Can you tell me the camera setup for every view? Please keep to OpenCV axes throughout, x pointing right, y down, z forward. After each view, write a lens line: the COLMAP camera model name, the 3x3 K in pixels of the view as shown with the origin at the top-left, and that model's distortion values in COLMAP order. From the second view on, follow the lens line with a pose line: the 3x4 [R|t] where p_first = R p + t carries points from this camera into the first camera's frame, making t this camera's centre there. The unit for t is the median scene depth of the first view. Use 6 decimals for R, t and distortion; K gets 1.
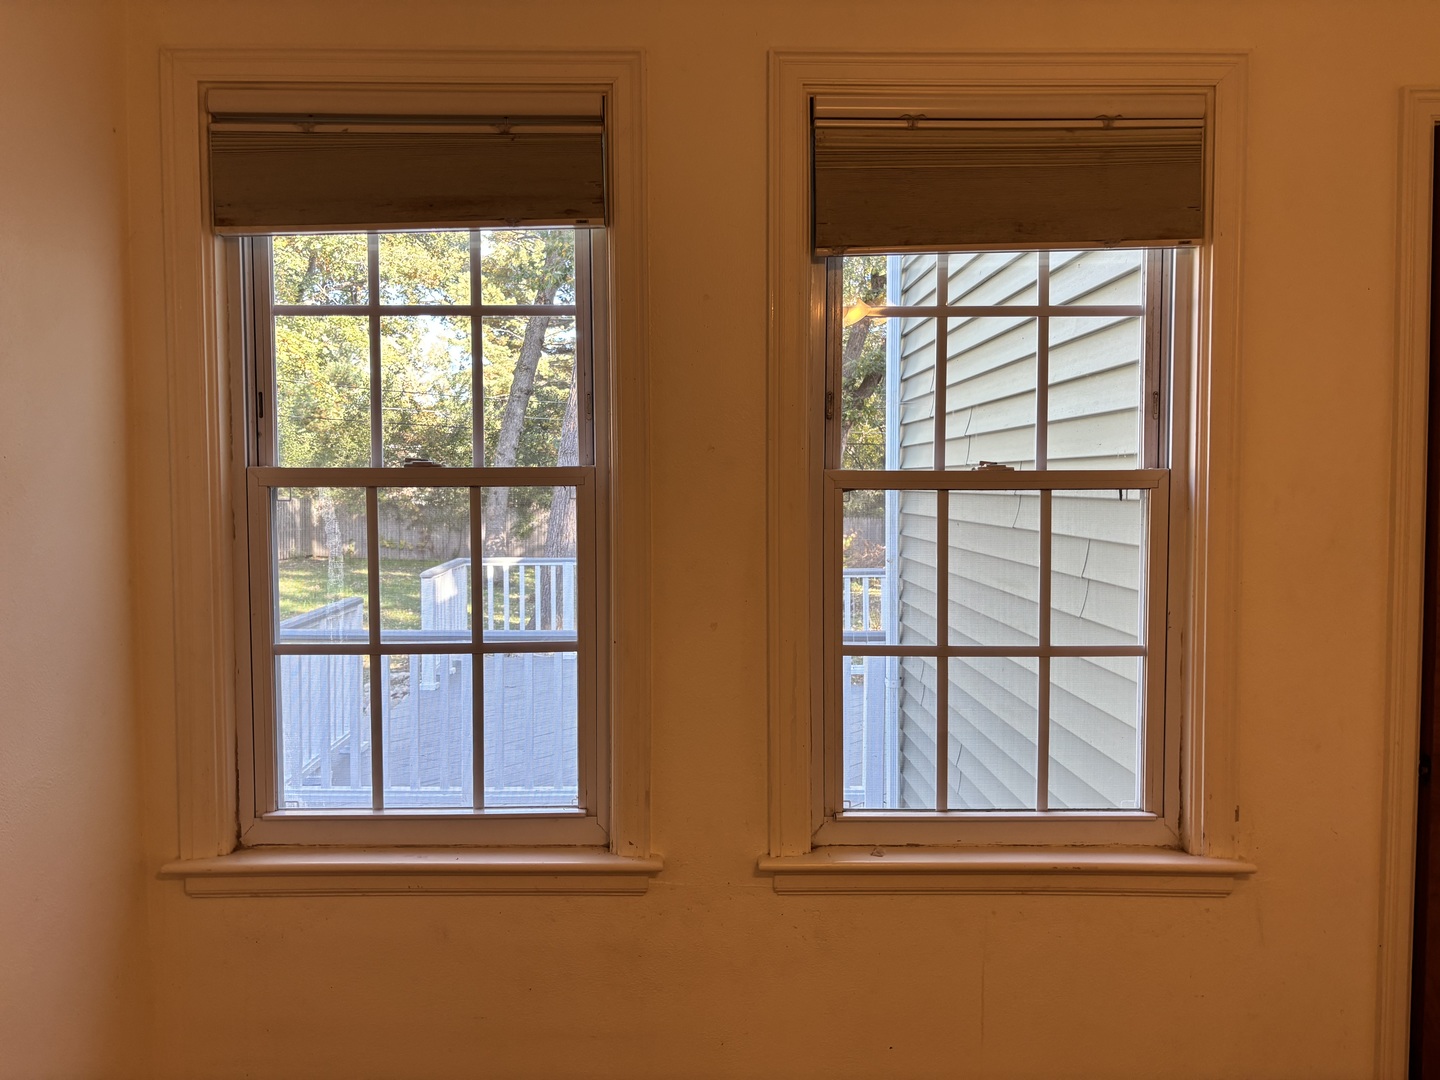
lens RADIAL K [[1051.8, 0, 691.4], [0, 1051.8, 542.5], [0, 0, 1]] dist [0.024632, -0.002885]
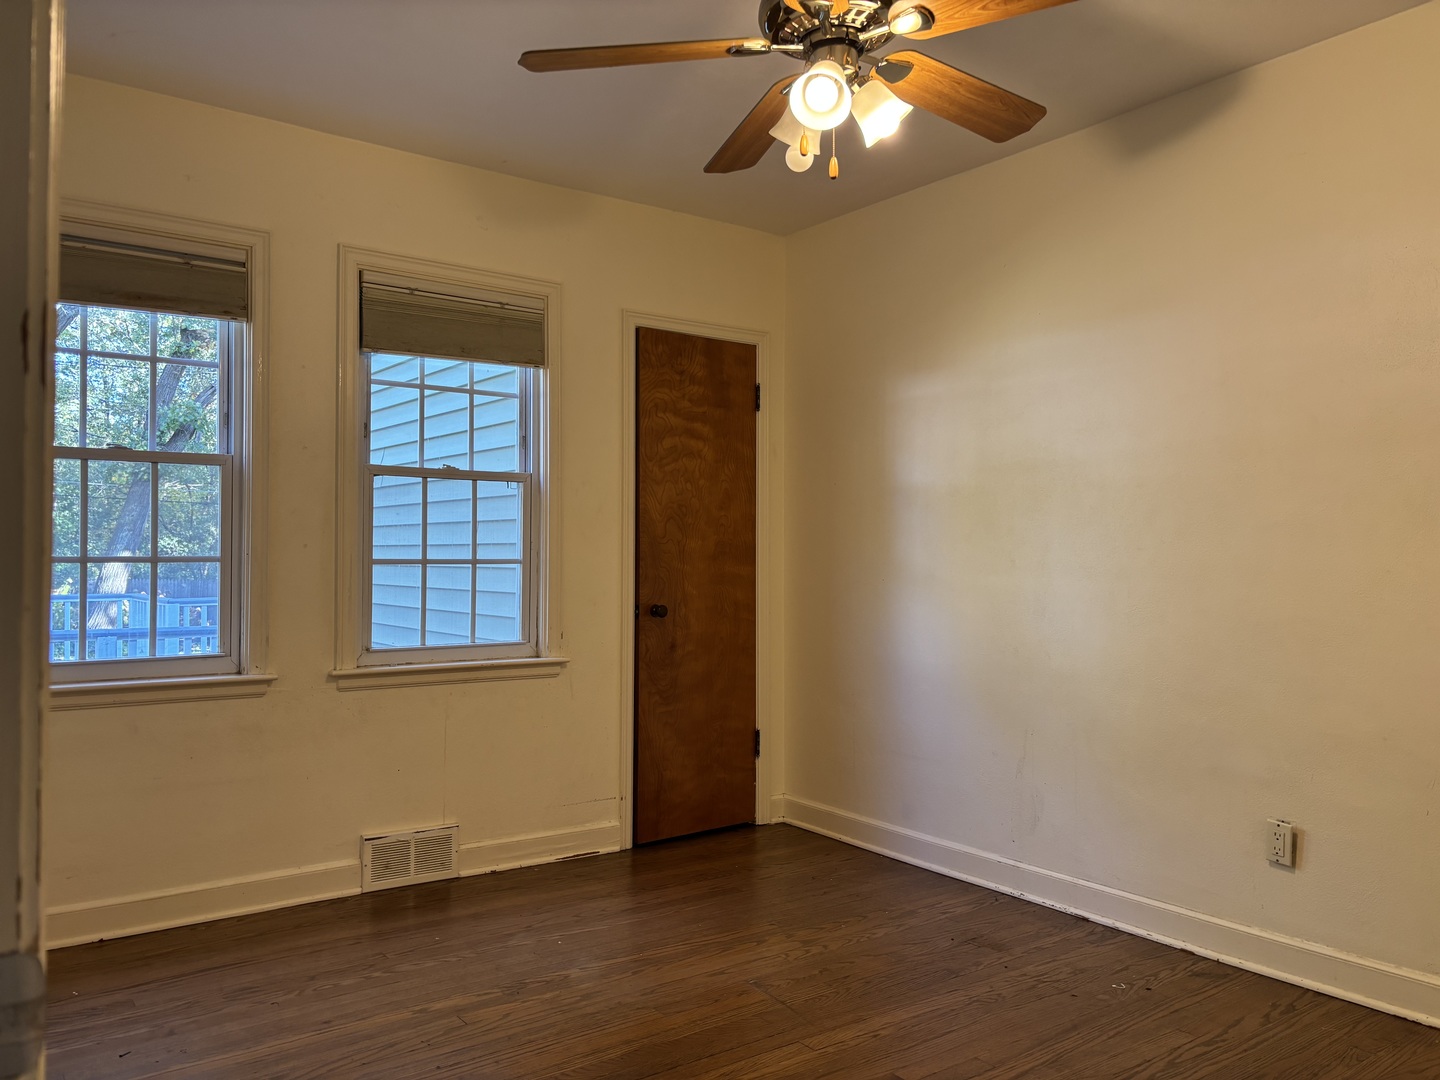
lens RADIAL K [[1051.8, 0, 691.4], [0, 1051.8, 542.5], [0, 0, 1]] dist [0.024632, -0.002885]
pose [[0.827637, 0.013251, 0.561107, -0.449714], [0.015984, 0.998759, -0.047162, 0.171144], [-0.561036, 0.048001, 0.826399, -0.886521]]
